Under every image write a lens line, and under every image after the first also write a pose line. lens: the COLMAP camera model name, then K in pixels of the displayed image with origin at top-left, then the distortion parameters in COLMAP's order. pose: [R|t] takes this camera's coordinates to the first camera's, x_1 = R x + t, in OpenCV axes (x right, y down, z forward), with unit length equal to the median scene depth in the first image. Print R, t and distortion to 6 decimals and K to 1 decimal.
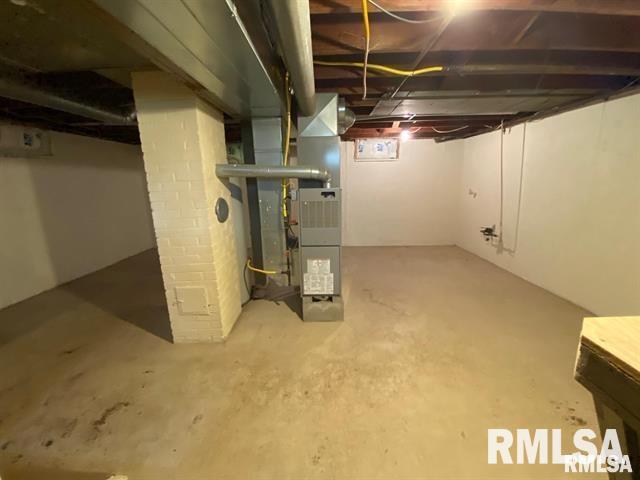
lens RADIAL K [[273.8, 0, 320.0], [0, 273.8, 240.0], [0, 0, 1]] dist [-0.000893, -0.000226]
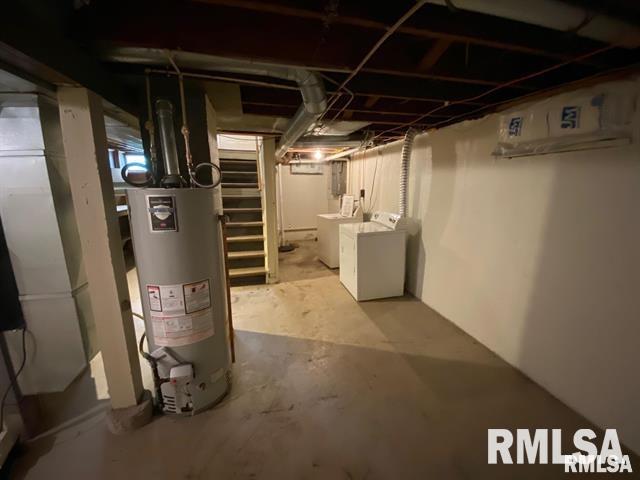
lens RADIAL K [[273.8, 0, 320.0], [0, 273.8, 240.0], [0, 0, 1]] dist [-0.000893, -0.000226]
pose [[-0.963326, 0.072148, -0.258453, -0.458354], [-0.046962, 0.902980, 0.427109, -0.357843], [0.264193, 0.423583, -0.866476, 1.431582]]
